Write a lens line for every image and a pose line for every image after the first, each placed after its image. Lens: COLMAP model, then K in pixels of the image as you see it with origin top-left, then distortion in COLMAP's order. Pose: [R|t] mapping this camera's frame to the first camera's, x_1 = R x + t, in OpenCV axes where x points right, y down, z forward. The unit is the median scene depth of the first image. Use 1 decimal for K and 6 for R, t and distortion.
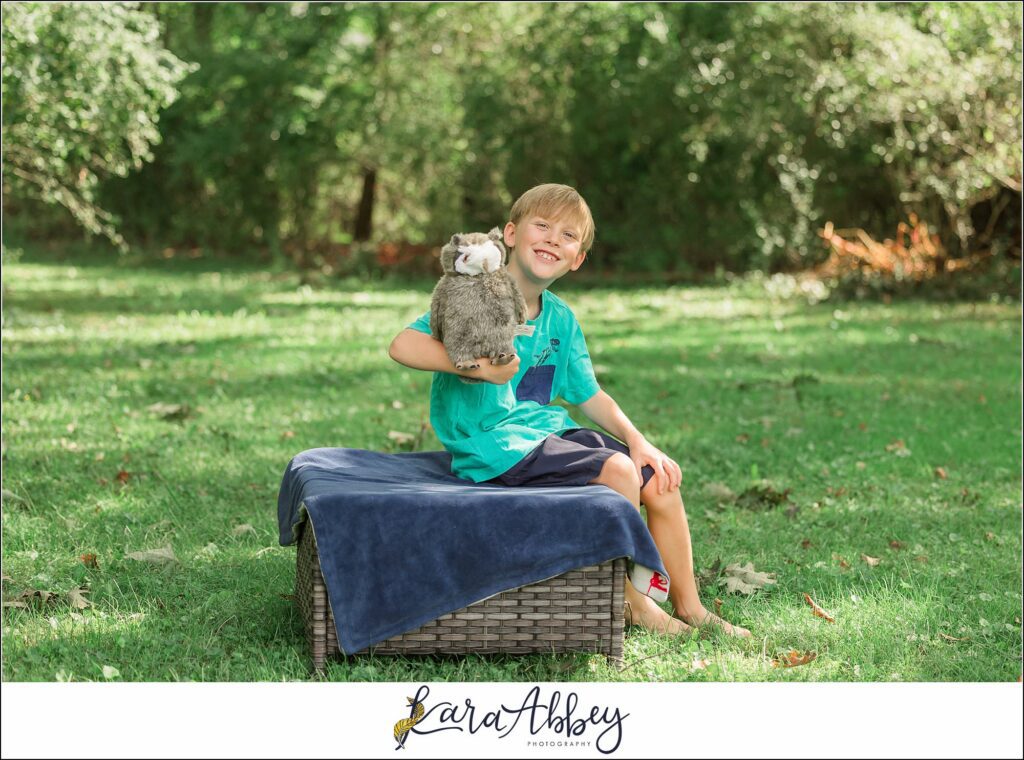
lens RADIAL K [[2255.1, 0, 512.0], [0, 2255.1, 380.0], [0, 0, 1]] dist [0.024606, 0.092810]
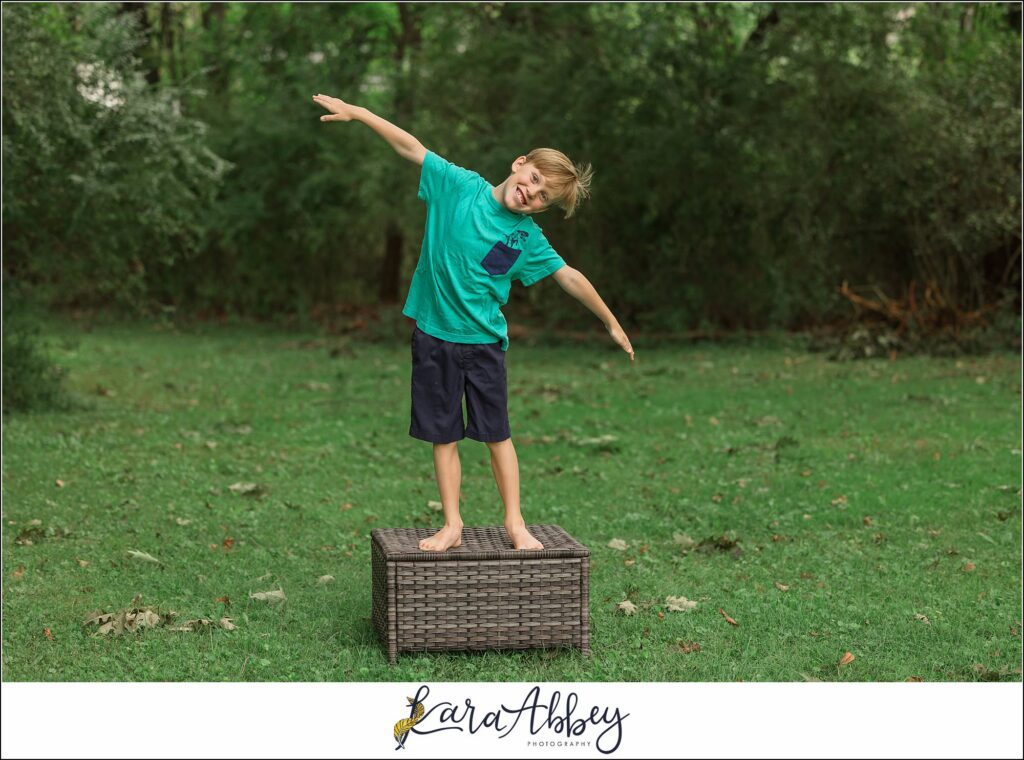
lens RADIAL K [[2712.3, 0, 512.0], [0, 2712.3, 380.0], [0, 0, 1]] dist [0.042486, -0.009496]
pose [[0.999373, -0.030398, -0.018175, 0.017588], [0.030128, 0.999434, -0.014937, -0.017071], [0.018619, 0.014380, 0.999723, -0.419737]]
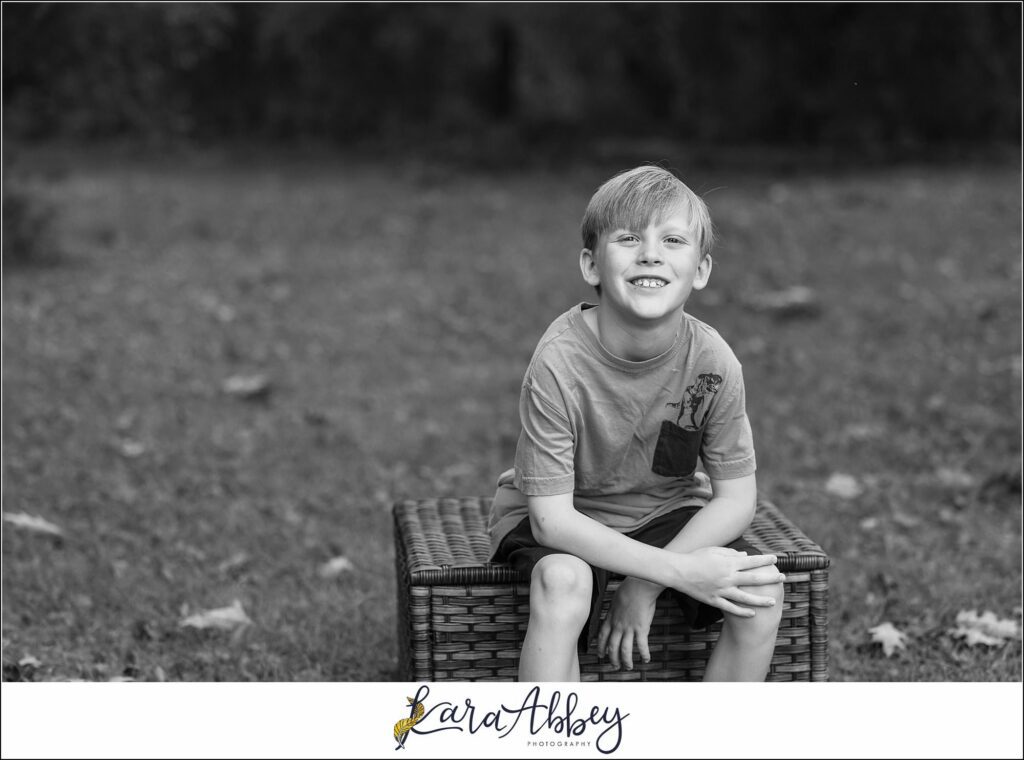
lens RADIAL K [[2775.7, 0, 512.0], [0, 2775.7, 380.0], [0, 0, 1]] dist [0.164909, -0.638698]
pose [[0.996582, -0.041959, -0.071158, 0.007504], [0.044970, 0.998137, 0.041241, -0.022575], [0.069295, -0.044300, 0.996612, 0.033910]]
